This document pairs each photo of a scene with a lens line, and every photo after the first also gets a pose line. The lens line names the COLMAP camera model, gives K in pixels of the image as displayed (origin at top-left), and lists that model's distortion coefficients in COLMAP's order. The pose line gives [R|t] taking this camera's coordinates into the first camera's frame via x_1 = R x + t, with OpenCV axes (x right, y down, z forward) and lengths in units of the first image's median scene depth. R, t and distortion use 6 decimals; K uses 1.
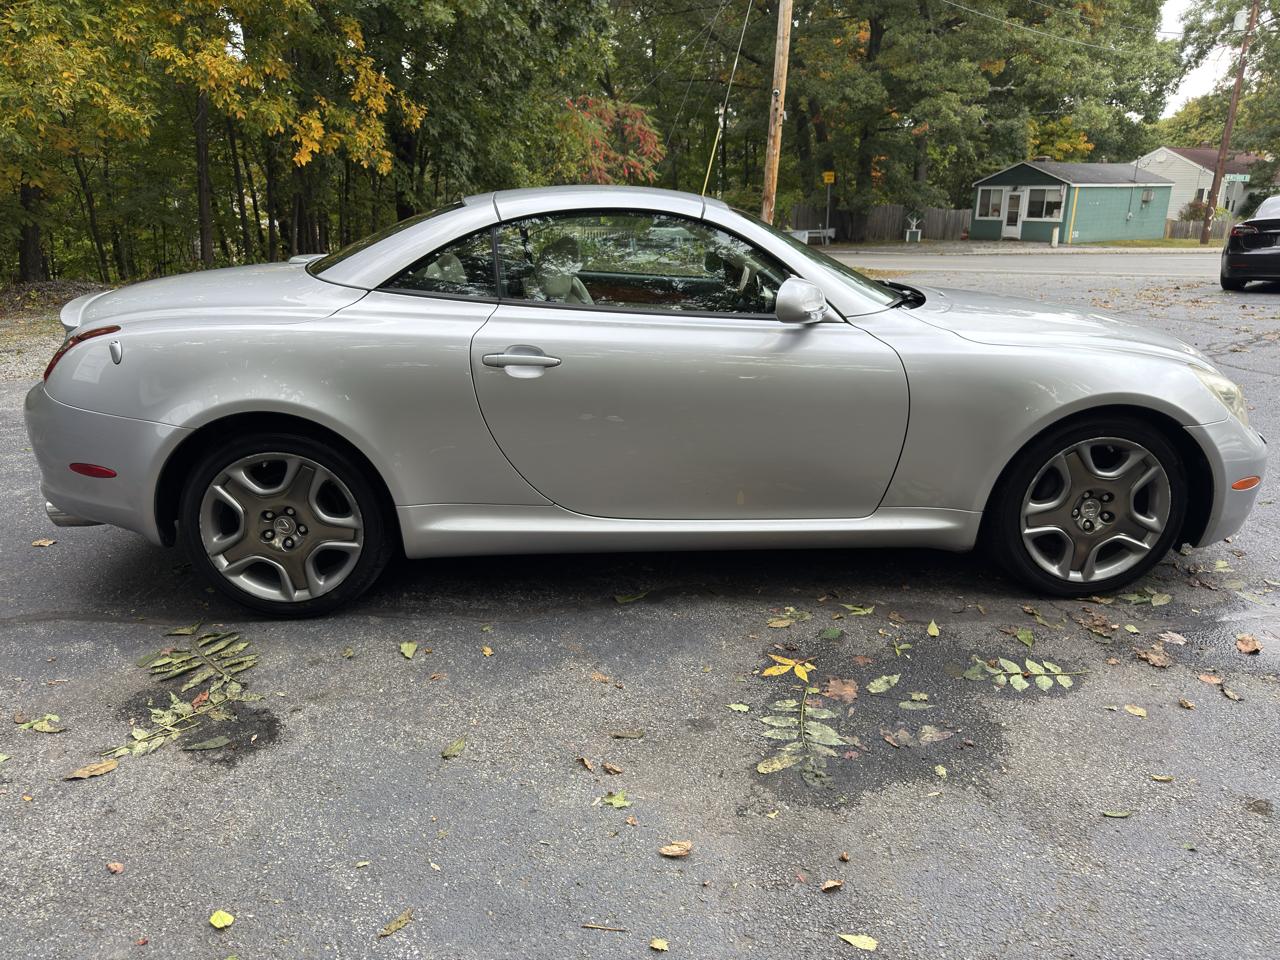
lens RADIAL K [[954.5, 0, 638.5], [0, 954.5, 479.5], [0, 0, 1]] dist [0.000953, -0.006526]
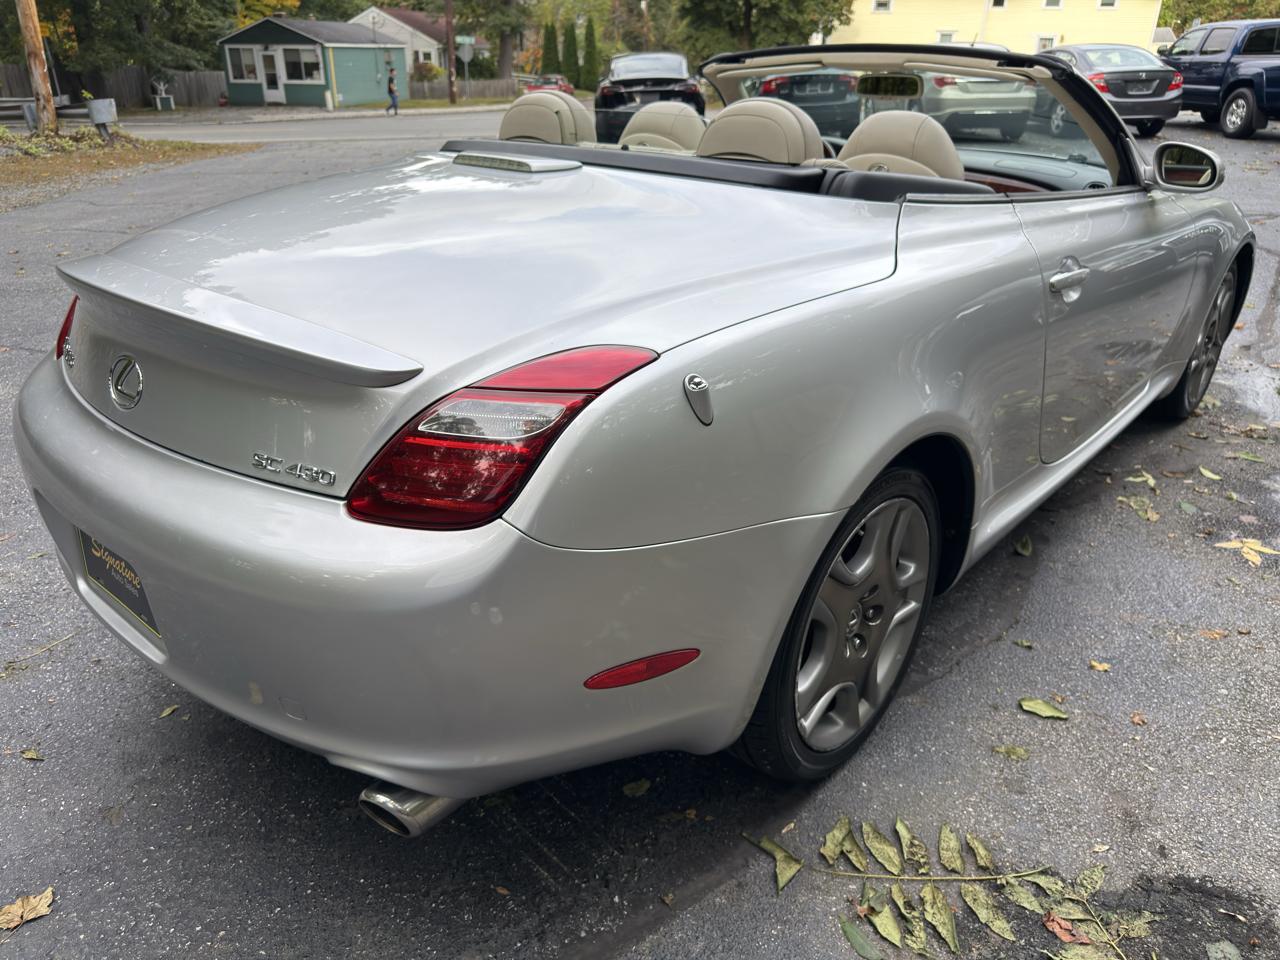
lens RADIAL K [[954.5, 0, 642.2], [0, 954.5, 481.2], [0, 0, 1]] dist [0.000953, -0.006526]
pose [[0.695903, -0.282855, 0.660085, -0.620559], [0.195047, 0.959058, 0.205338, -0.135565], [-0.691141, -0.014148, 0.722581, 0.495507]]
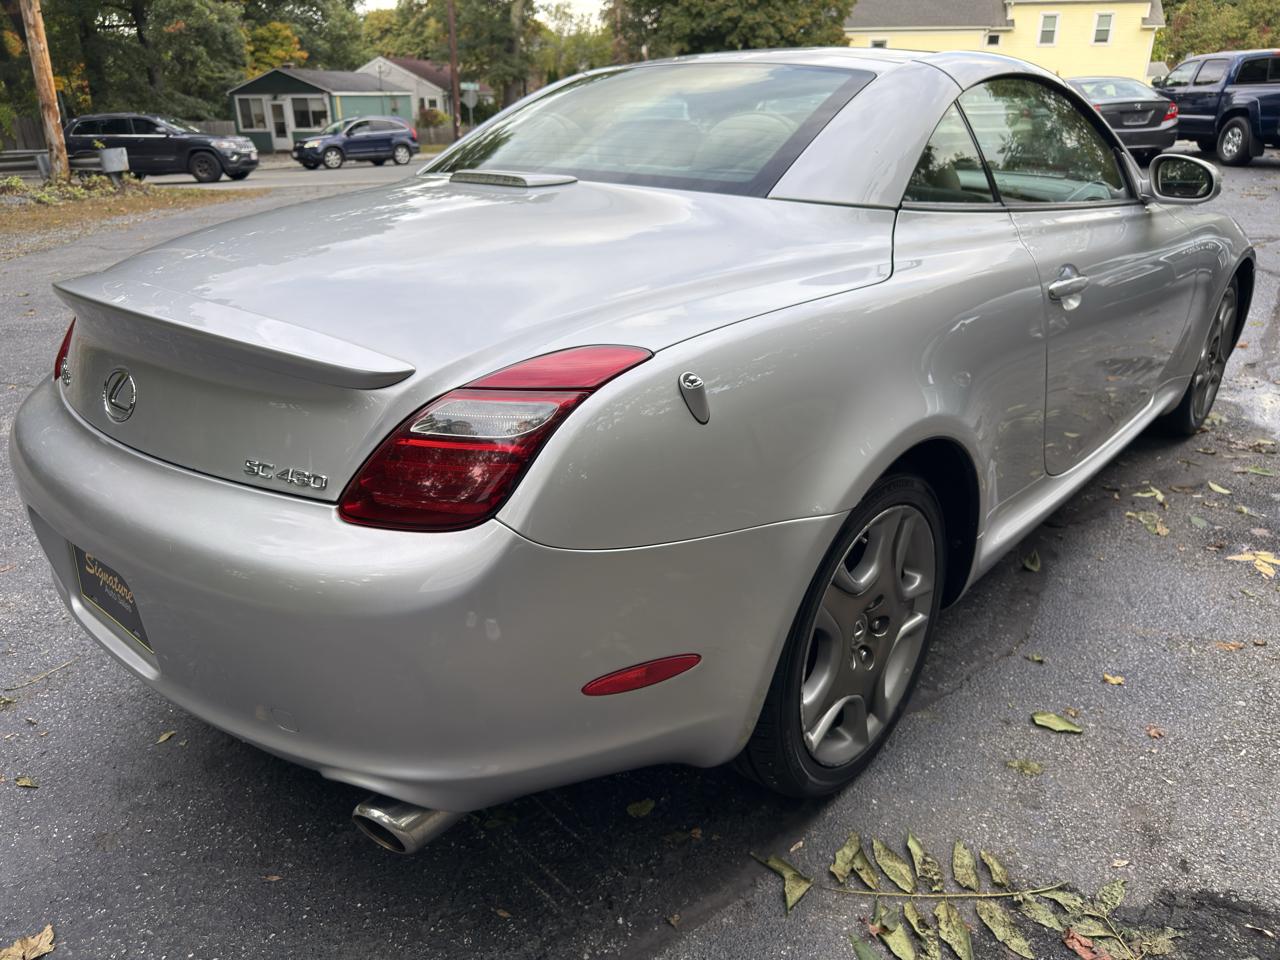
lens RADIAL K [[954.5, 0, 642.0], [0, 954.5, 478.1], [0, 0, 1]] dist [0.000953, -0.006526]
pose [[0.697293, -0.265043, 0.665984, -0.618209], [0.210901, 0.963860, 0.162774, -0.122333], [-0.685057, 0.026956, 0.727990, 0.496176]]
